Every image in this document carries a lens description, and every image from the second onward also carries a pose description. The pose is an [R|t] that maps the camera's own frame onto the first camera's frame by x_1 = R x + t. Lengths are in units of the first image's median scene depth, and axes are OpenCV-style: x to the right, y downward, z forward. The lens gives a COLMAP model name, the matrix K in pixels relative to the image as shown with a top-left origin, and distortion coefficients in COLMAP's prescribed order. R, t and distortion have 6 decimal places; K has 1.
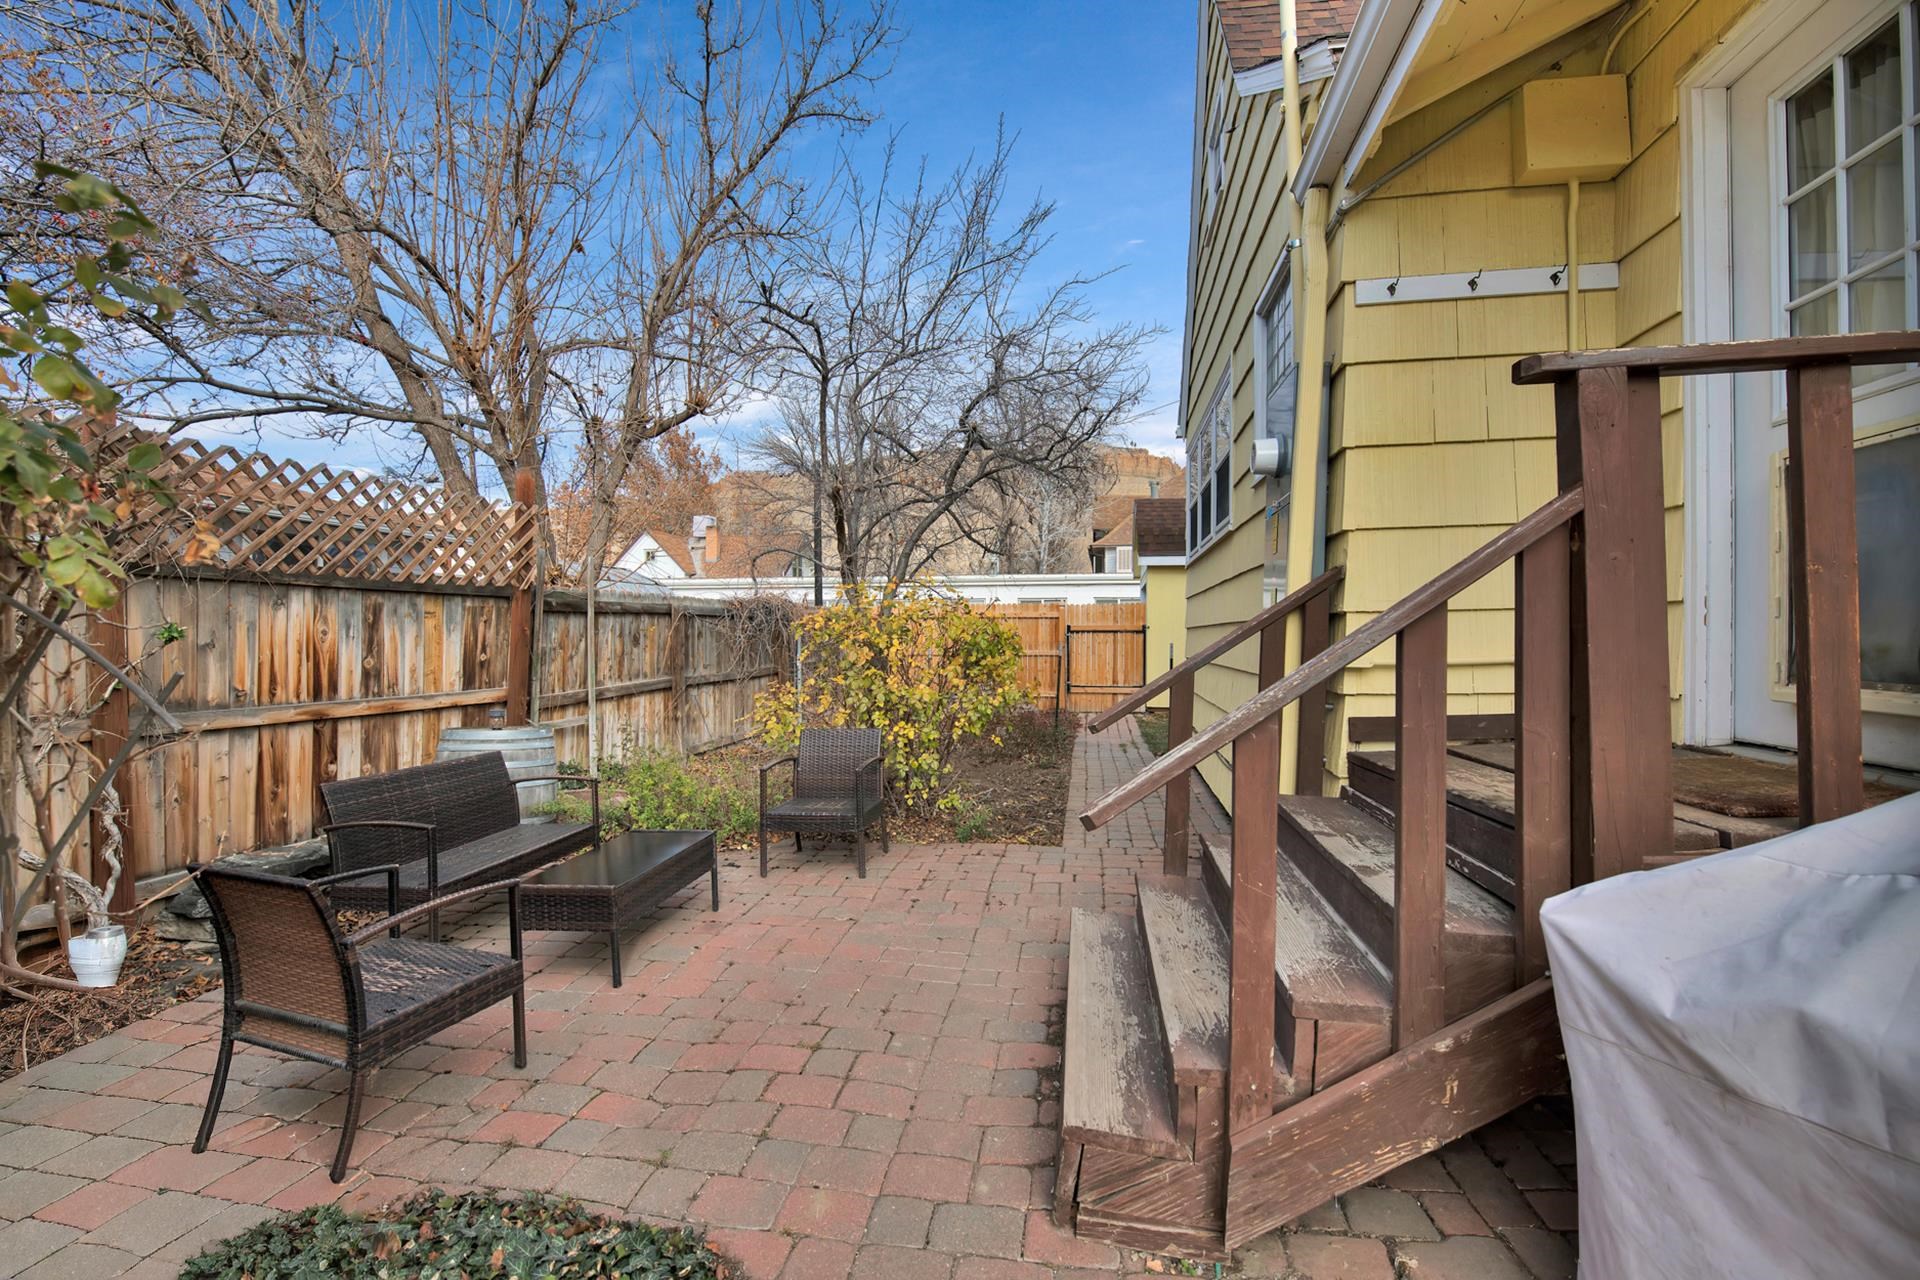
lens RADIAL K [[781.4, 0, 952.9], [0, 781.4, 633.9], [0, 0, 1]] dist [-0.001010, -0.000137]
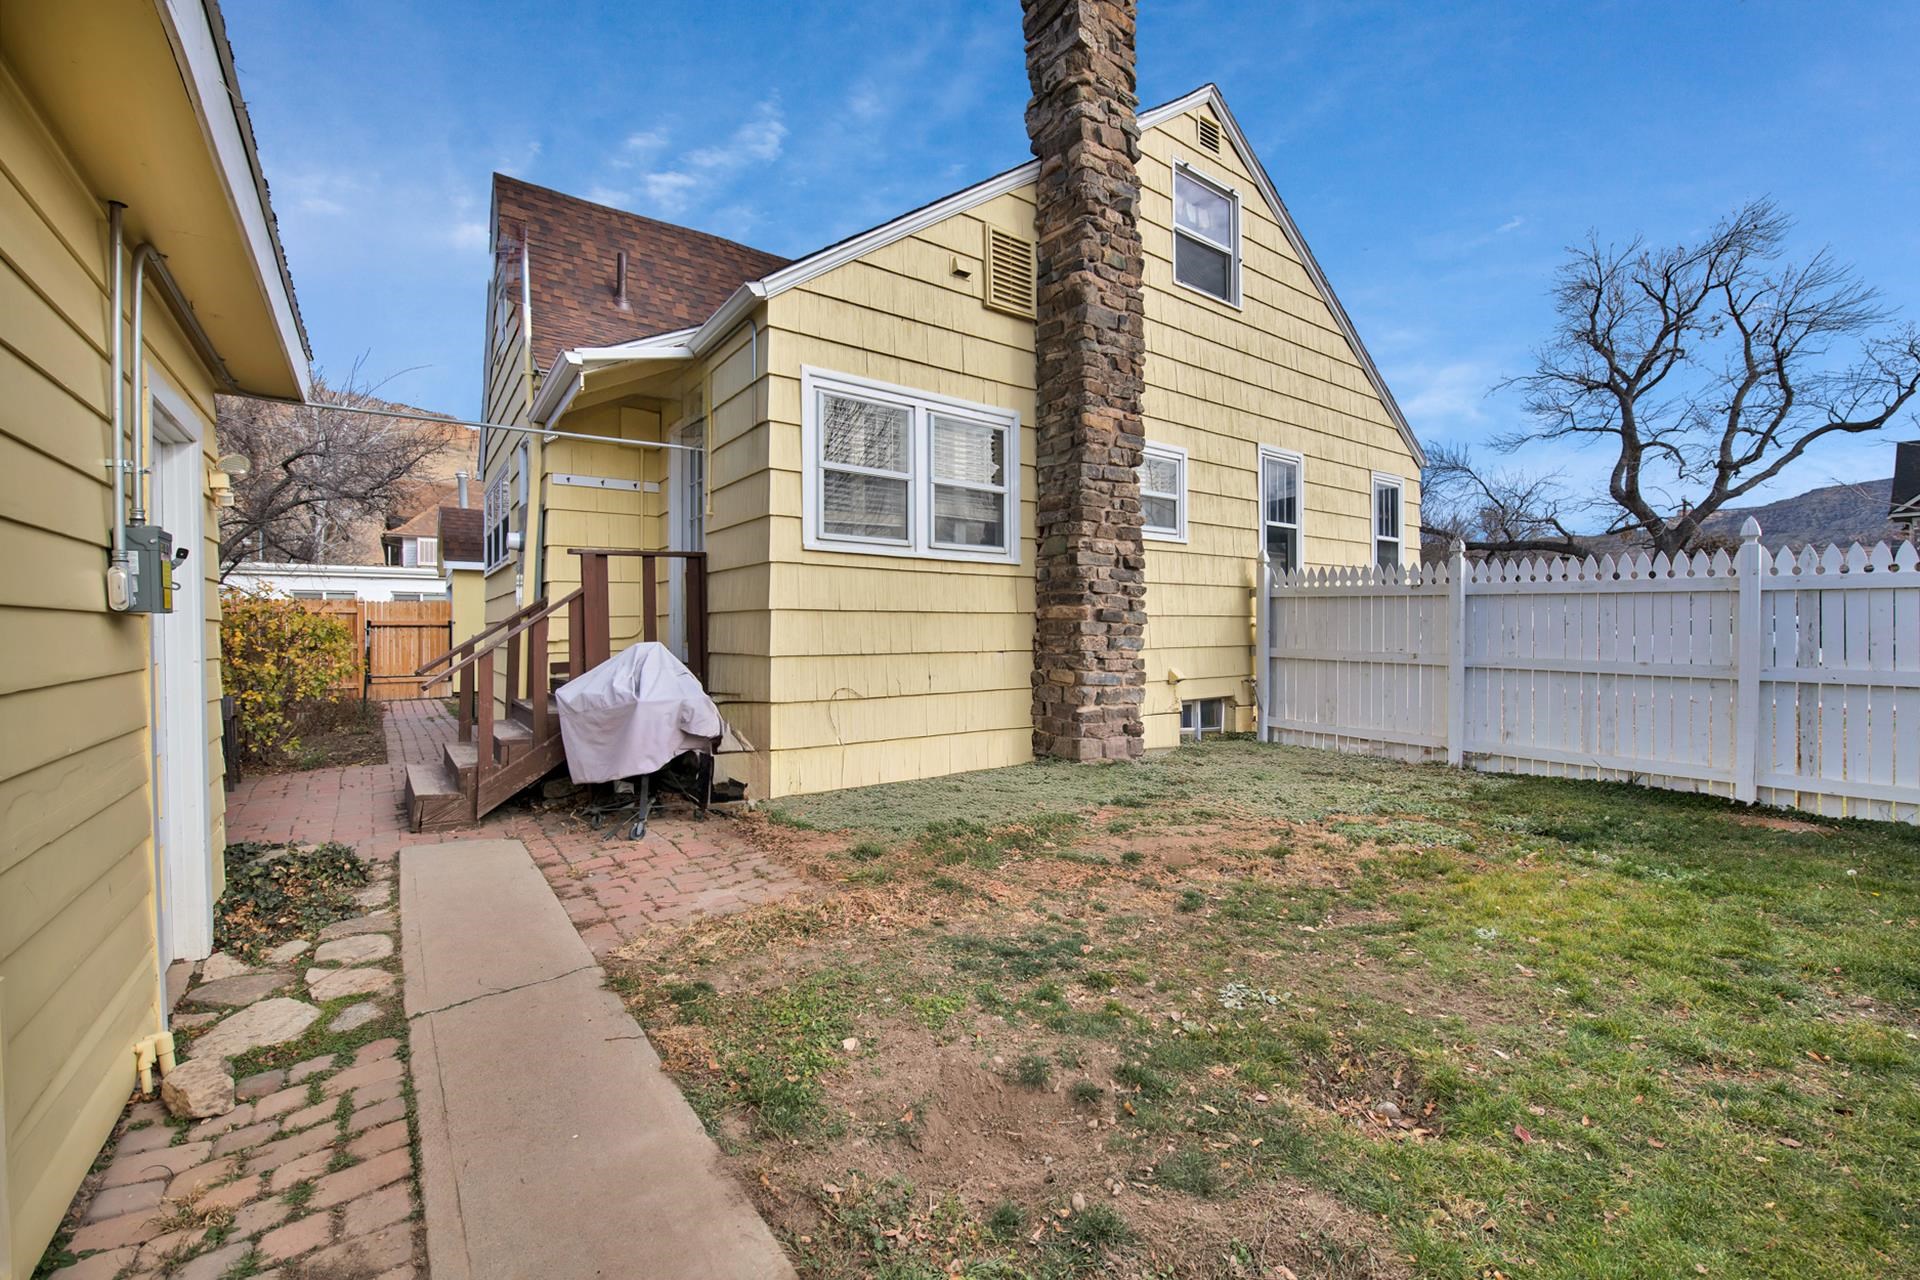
lens RADIAL K [[781.4, 0, 952.9], [0, 781.4, 633.9], [0, 0, 1]] dist [-0.001010, -0.000137]
pose [[0.689364, -0.008958, 0.724360, -0.111006], [0.003840, 0.999955, 0.008712, 0.001627], [-0.724405, -0.003224, 0.689367, -0.469810]]
